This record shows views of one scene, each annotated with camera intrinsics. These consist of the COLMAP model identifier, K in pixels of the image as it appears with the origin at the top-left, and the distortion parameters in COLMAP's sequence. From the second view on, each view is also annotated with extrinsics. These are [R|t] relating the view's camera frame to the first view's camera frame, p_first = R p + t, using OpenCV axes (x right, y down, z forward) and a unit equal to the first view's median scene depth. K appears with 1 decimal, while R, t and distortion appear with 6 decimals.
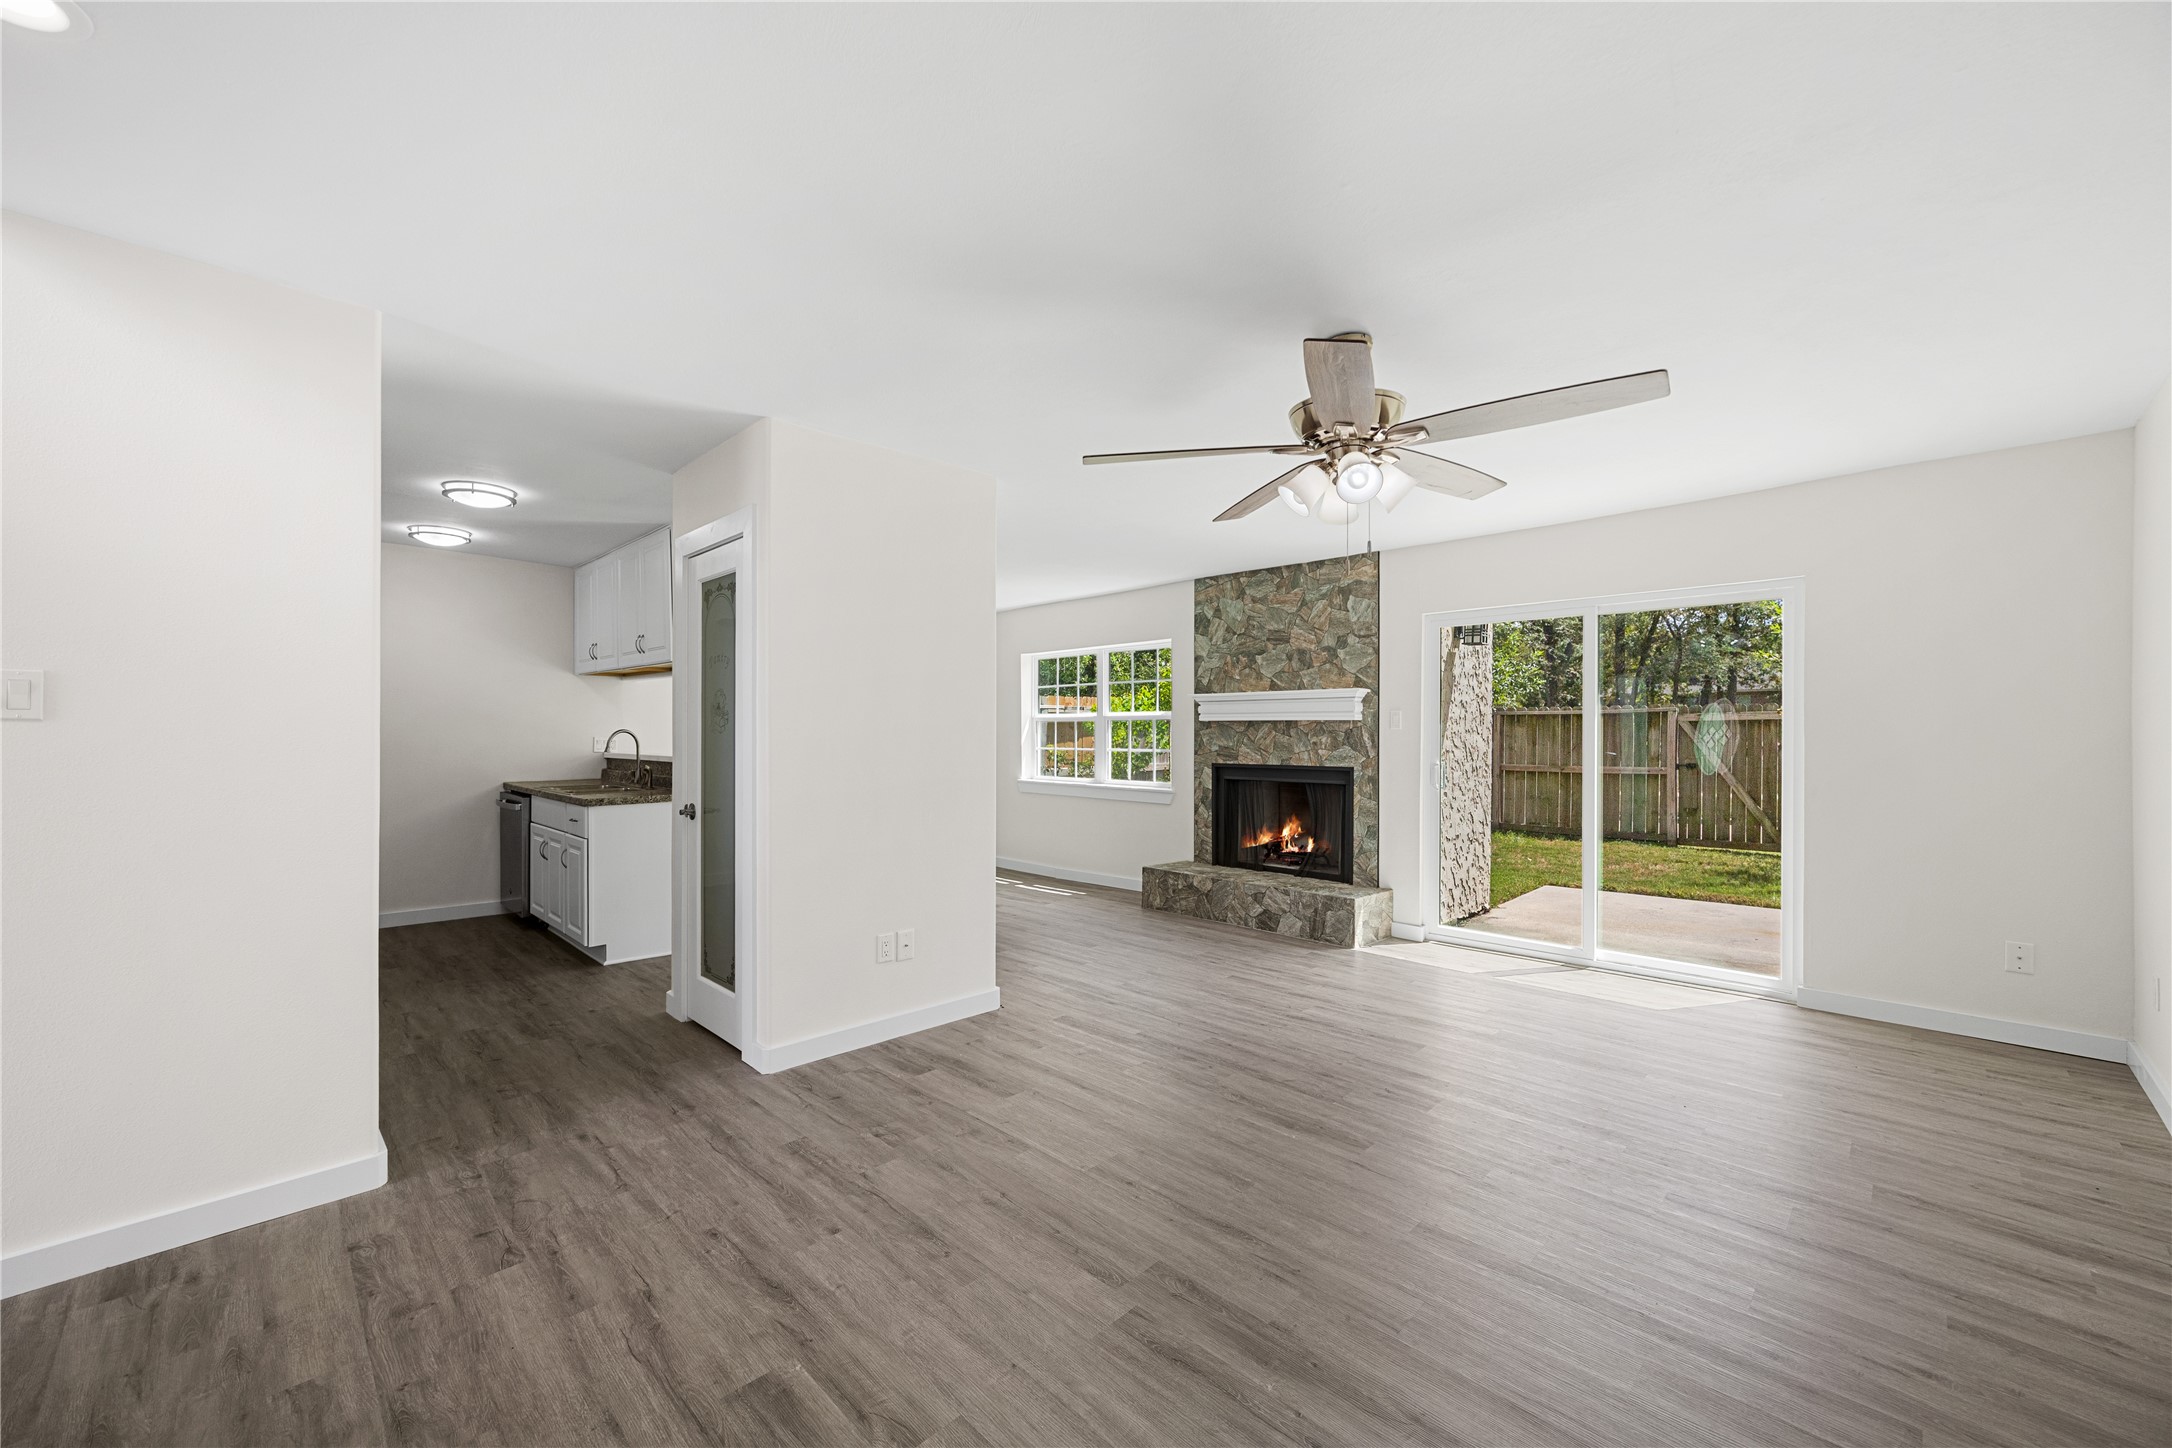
lens RADIAL K [[841.0, 0, 1077.4], [0, 841.0, 725.1], [0, 0, 1]] dist [-0.000099, 0.000127]
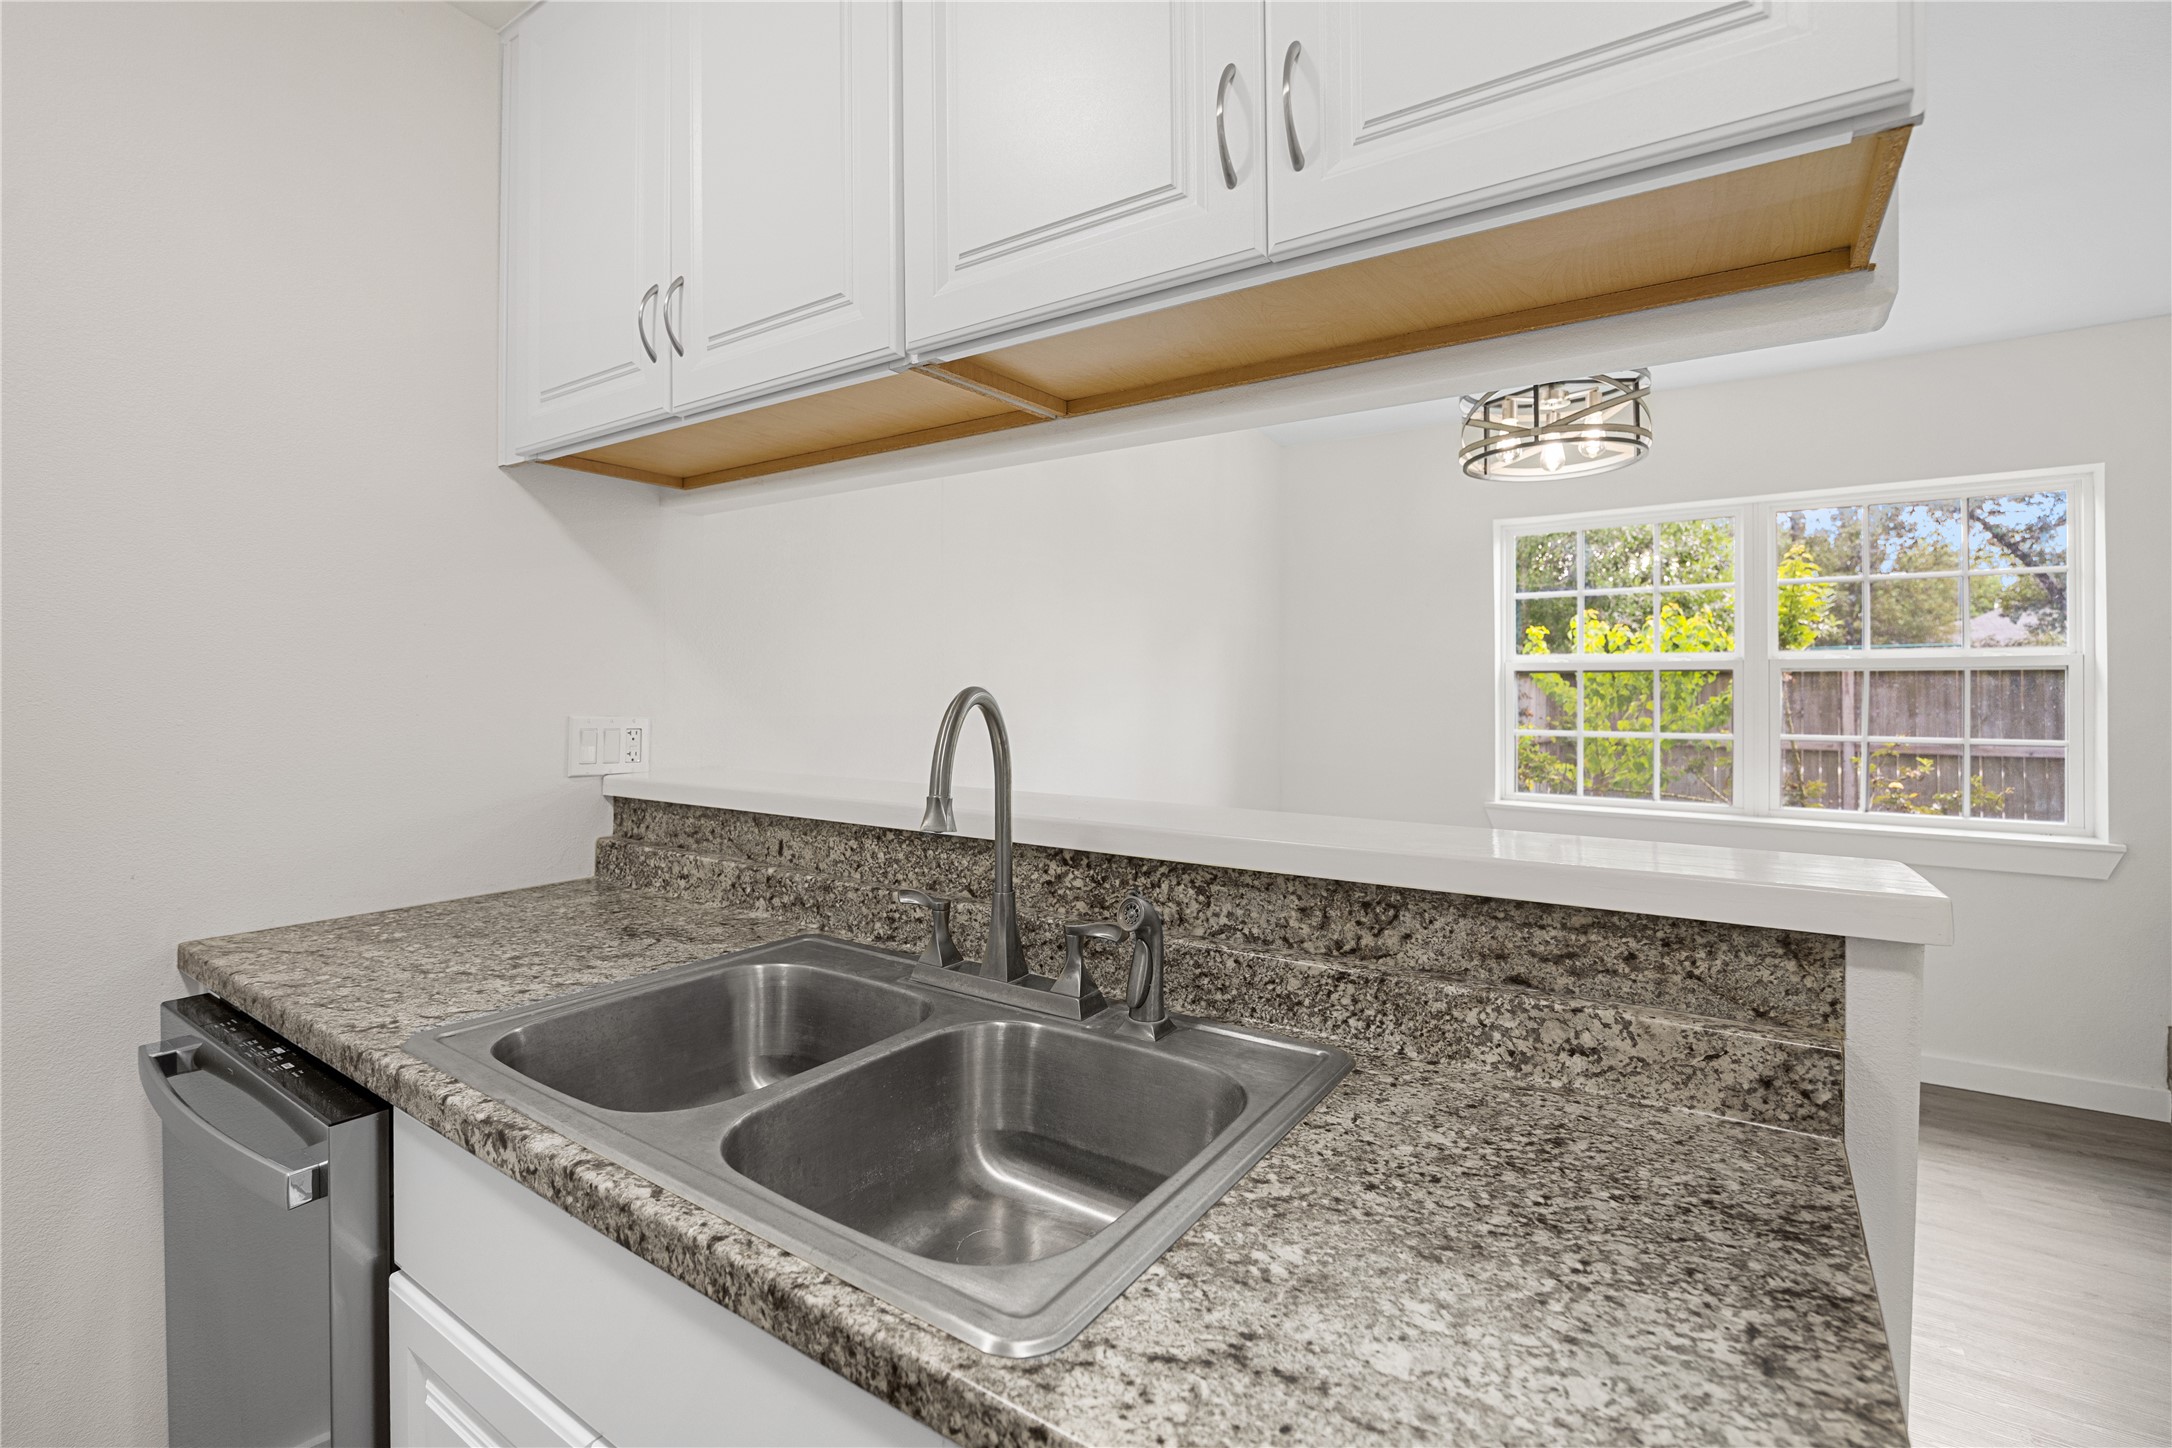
lens RADIAL K [[995.9, 0, 1070.8], [0, 995.9, 678.3], [0, 0, 1]] dist [-0.013124, 0.000000]
pose [[0.986453, 0.001182, 0.164041, -0.538138], [-0.000957, 0.999998, -0.001453, 0.002989], [-0.164042, 0.001276, 0.986452, 0.770508]]
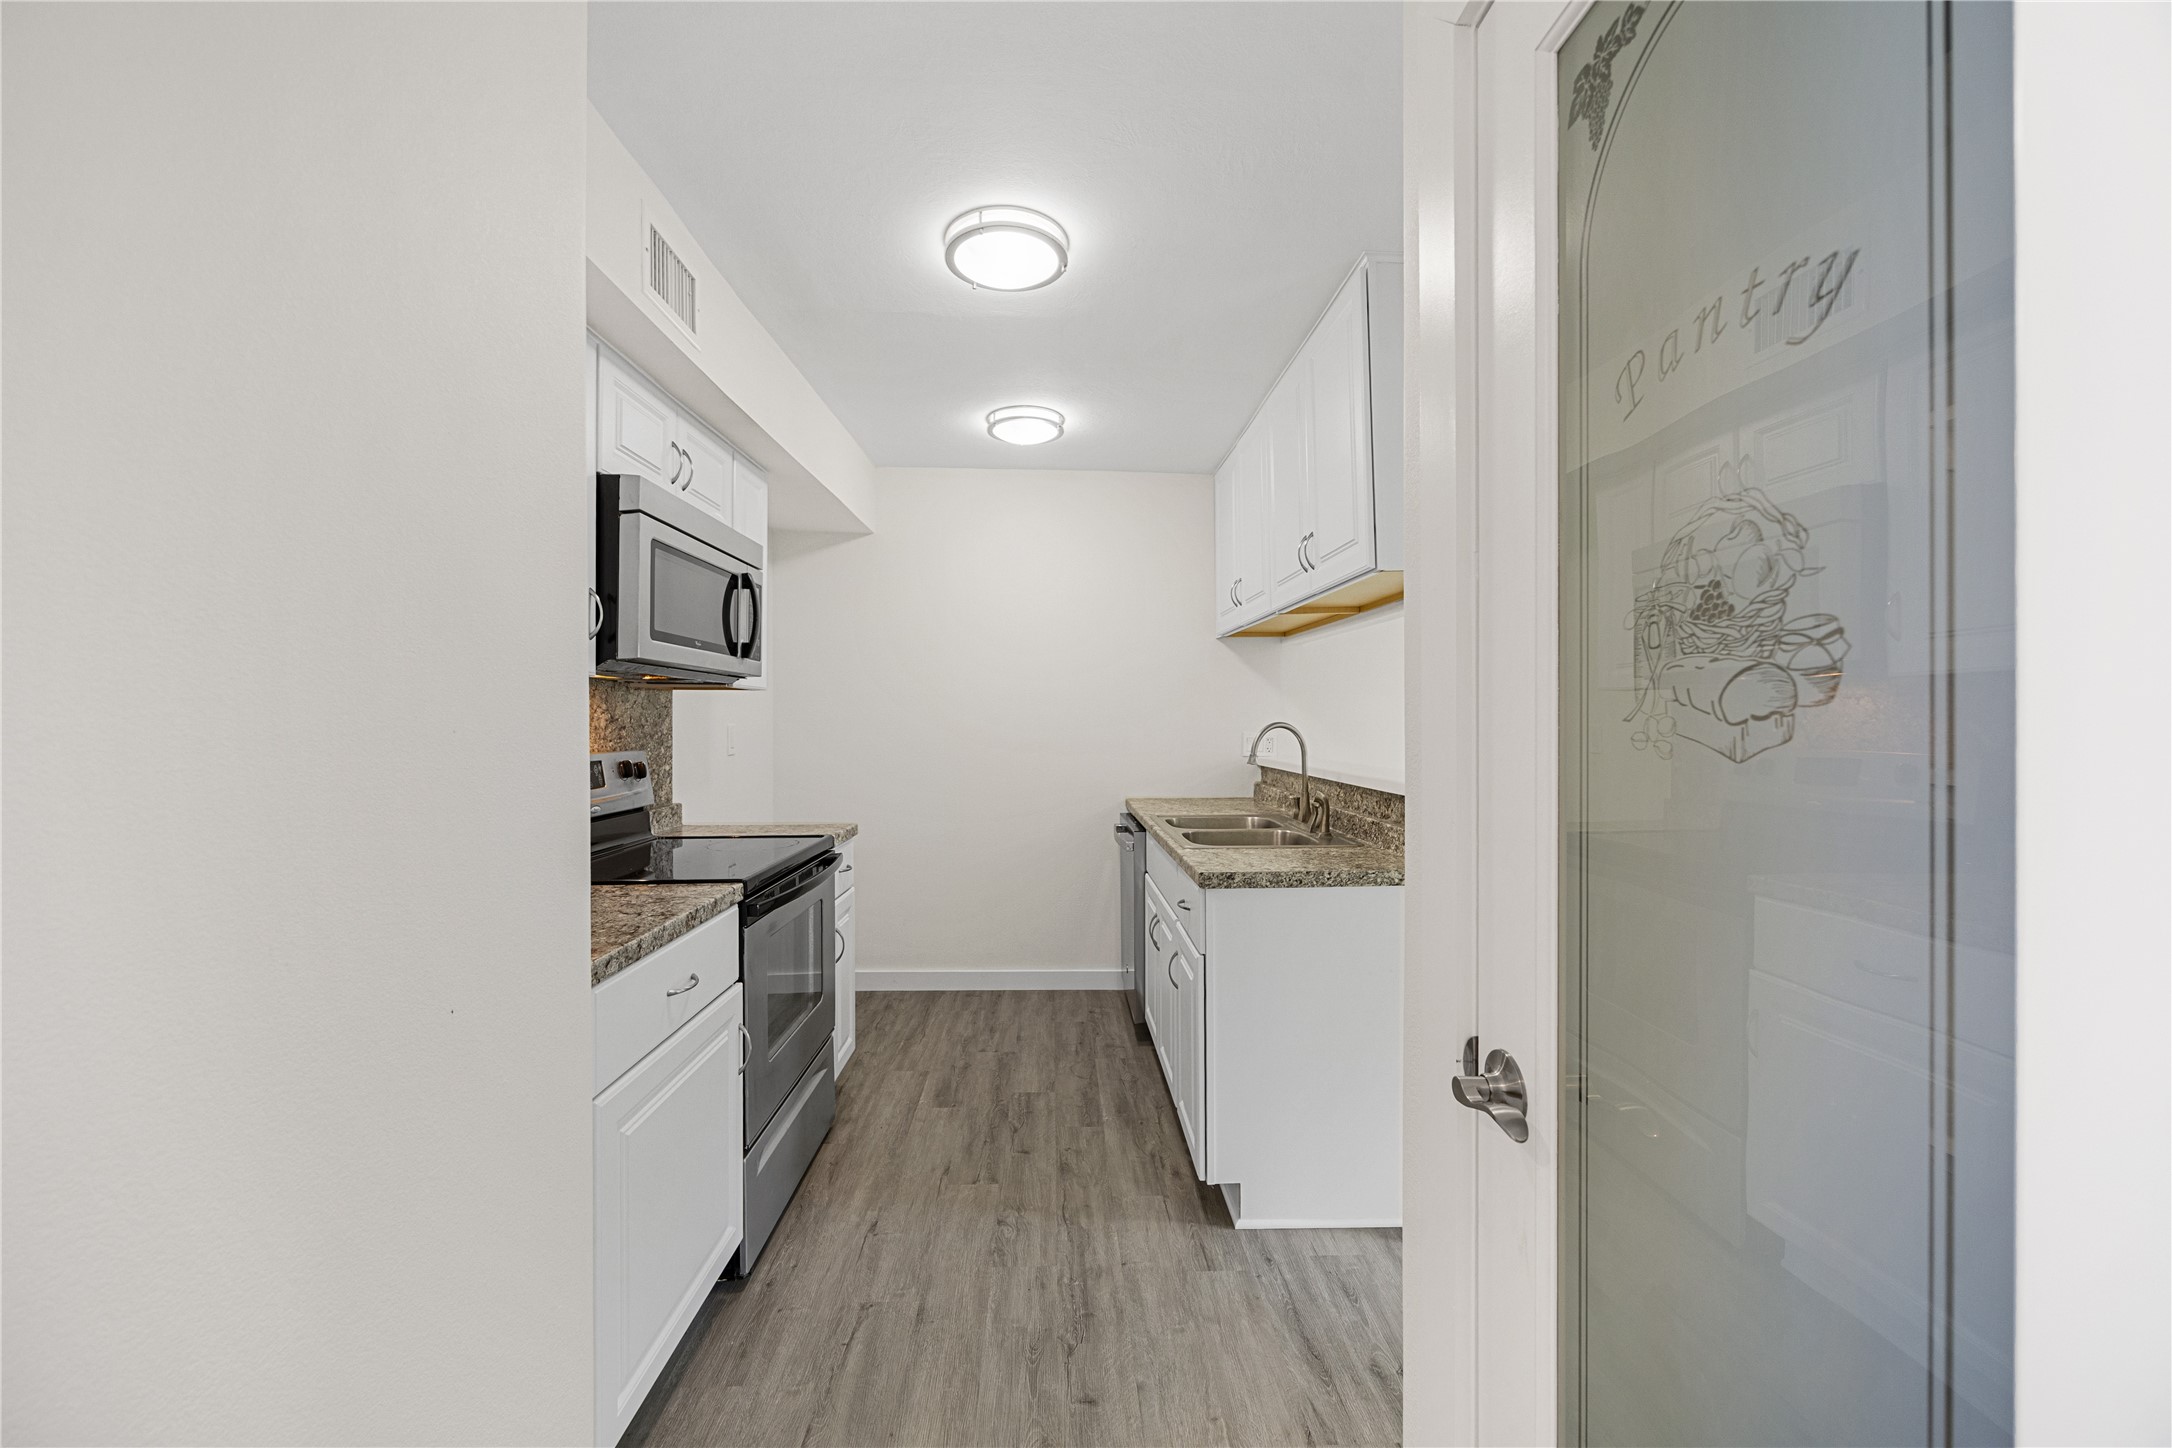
lens RADIAL K [[841.0, 0, 1077.4], [0, 841.0, 725.1], [0, 0, 1]] dist [-0.000099, 0.000127]
pose [[0.731944, 0.003476, -0.681356, -0.256636], [0.005462, 0.999925, 0.010969, 0.000304], [0.681343, -0.011750, 0.731870, 0.497470]]
